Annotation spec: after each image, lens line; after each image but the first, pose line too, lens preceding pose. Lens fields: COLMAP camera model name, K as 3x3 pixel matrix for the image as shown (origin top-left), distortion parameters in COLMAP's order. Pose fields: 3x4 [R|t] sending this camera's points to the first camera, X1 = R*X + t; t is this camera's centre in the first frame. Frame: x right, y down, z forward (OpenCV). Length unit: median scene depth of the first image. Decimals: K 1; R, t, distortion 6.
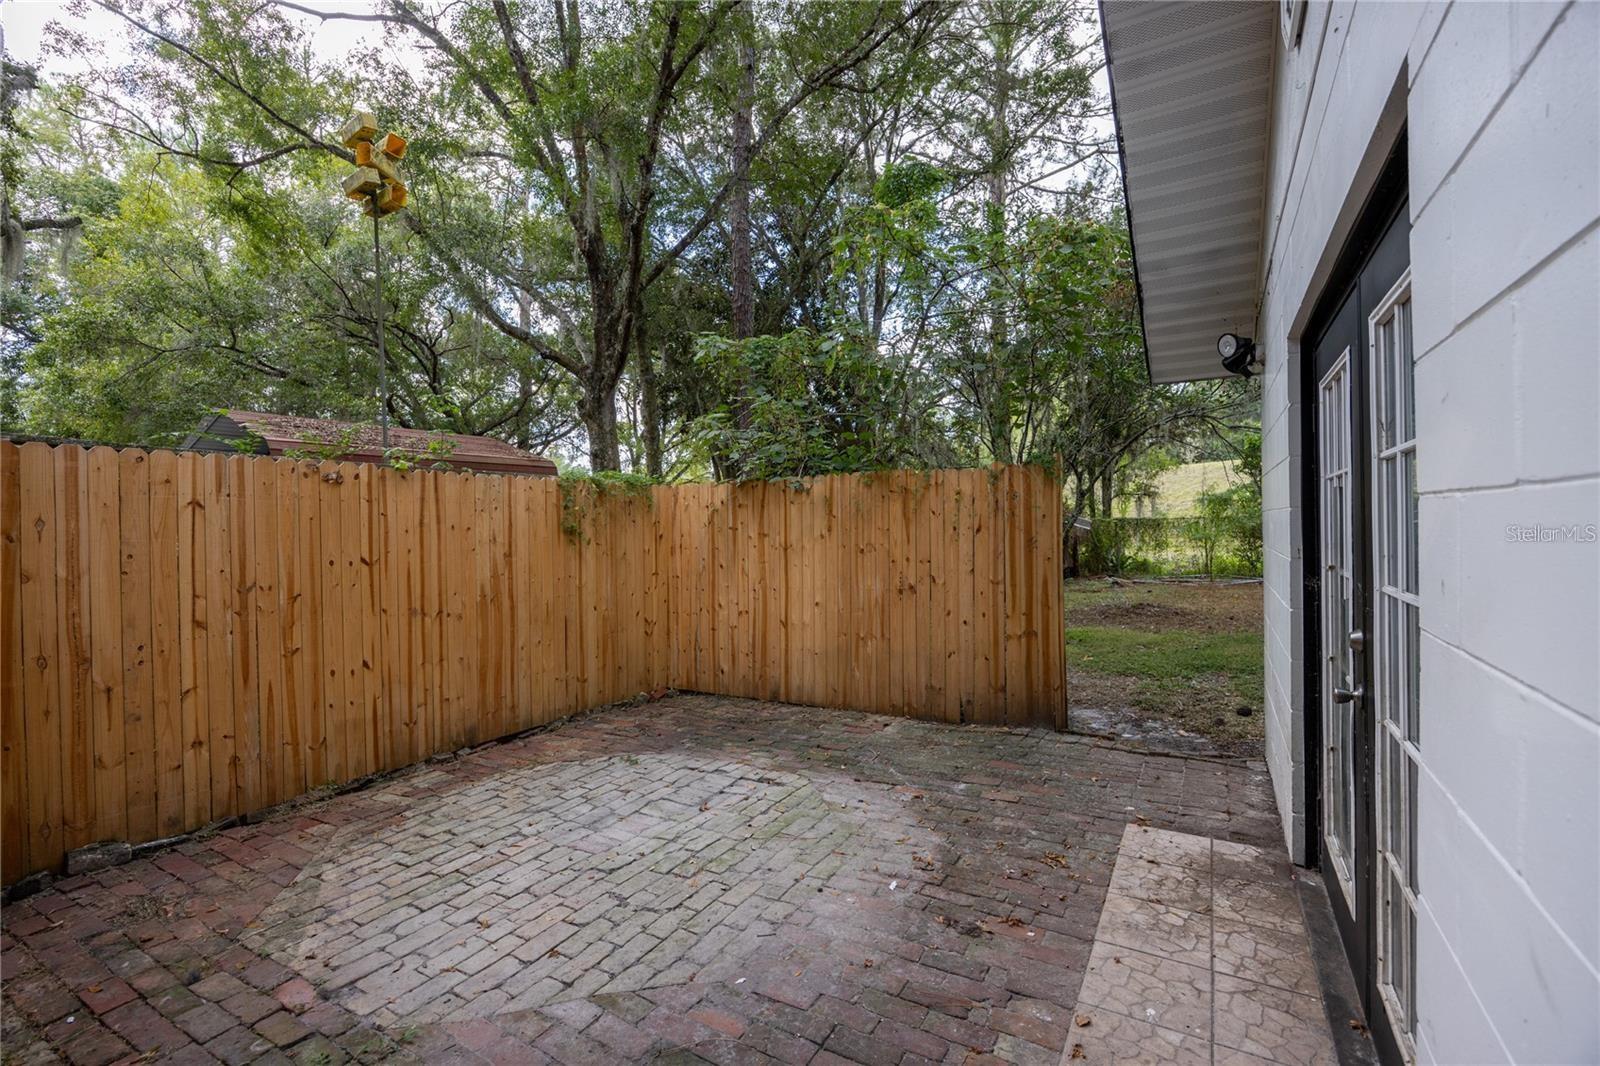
lens RADIAL K [[687.9, 0, 803.9], [0, 687.9, 525.9], [0, 0, 1]] dist [-0.020287, 0.000604]
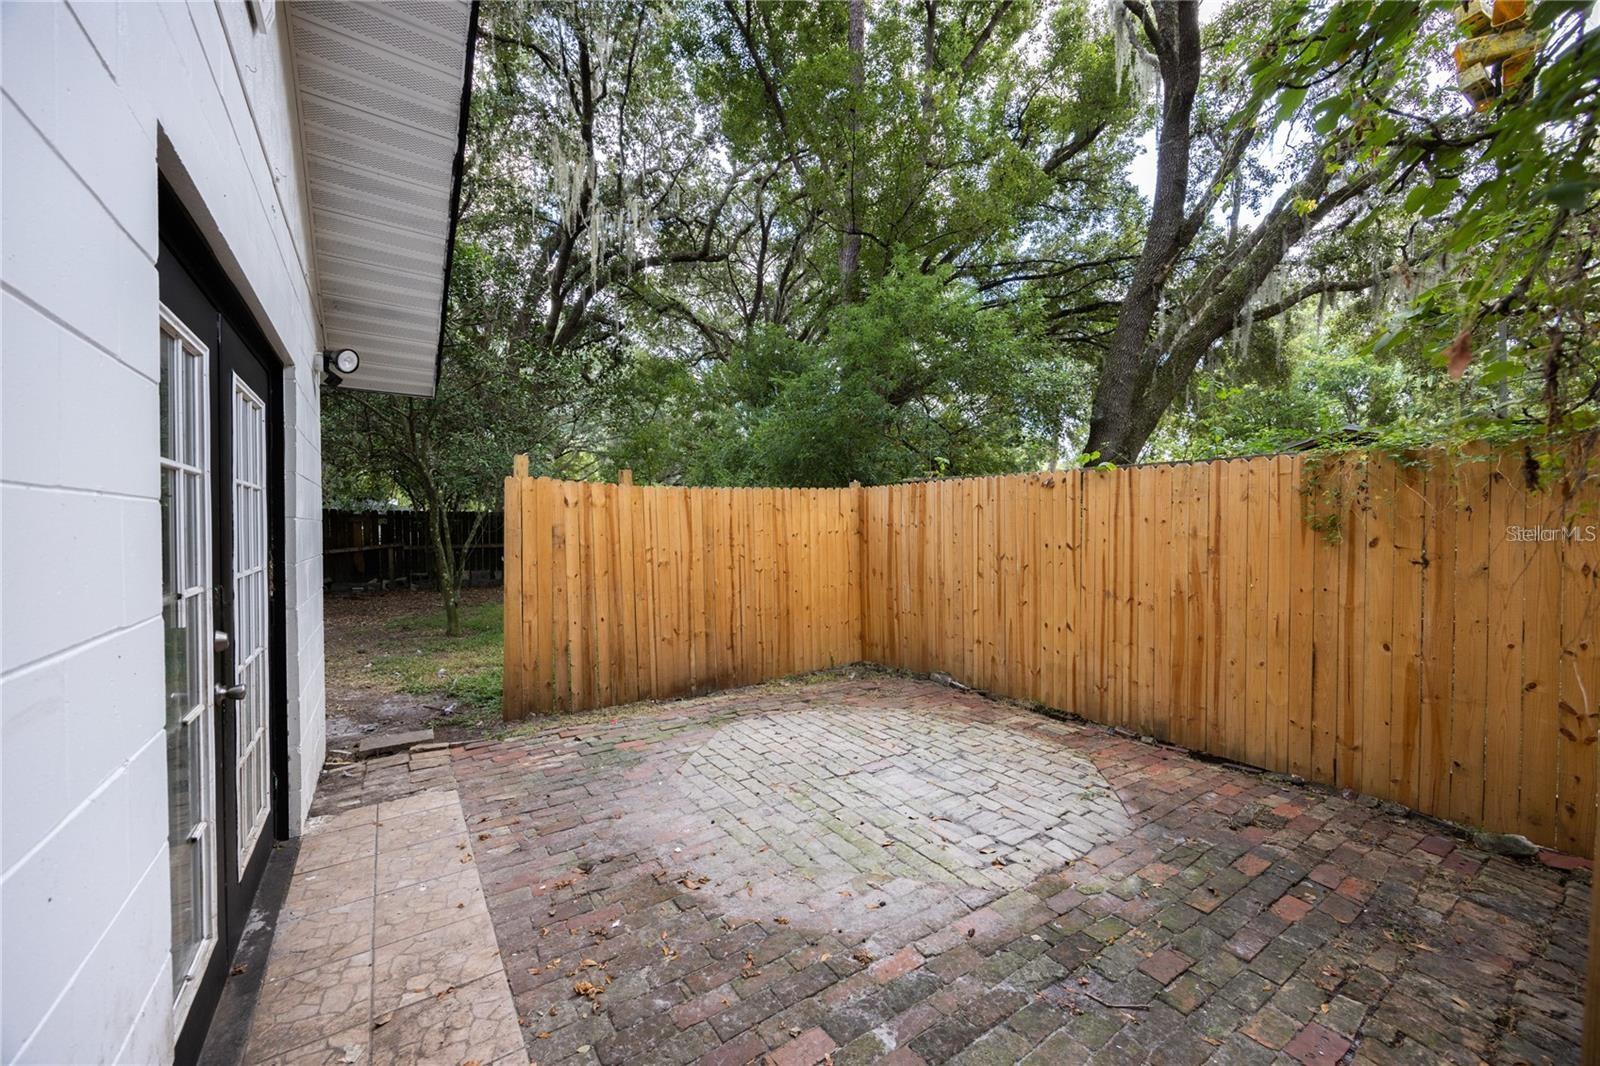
lens RADIAL K [[589.2, 0, 798.4], [0, 589.2, 537.4], [0, 0, 1]] dist [-0.002487, 0.000048]
pose [[-0.413679, 0.038340, -0.909615, 0.589100], [0.010515, 0.999247, 0.037336, -0.011890], [0.910362, 0.005880, -0.413771, 1.024450]]
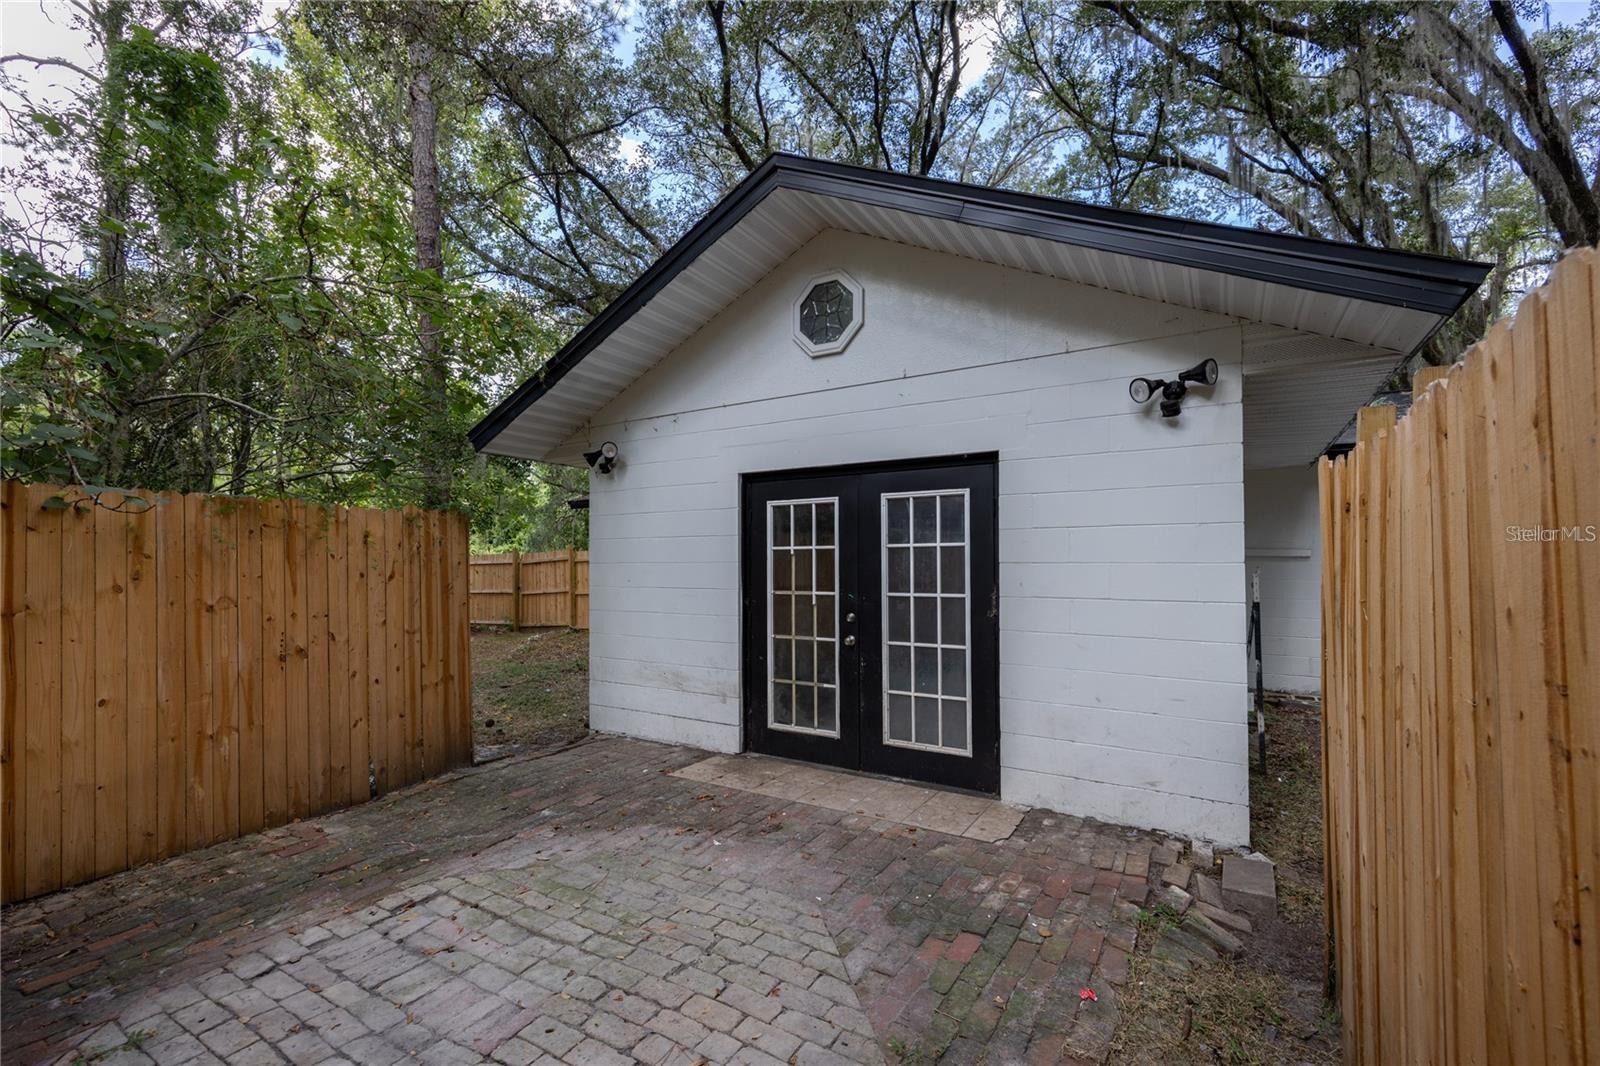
lens RADIAL K [[693.4, 0, 799.8], [0, 693.4, 540.5], [0, 0, 1]] dist [0.008842, -0.000941]
pose [[0.017925, 0.051642, 0.998505, -0.804598], [0.002945, 0.998658, -0.051703, 0.008521], [-0.999835, 0.003867, 0.017749, 0.529907]]
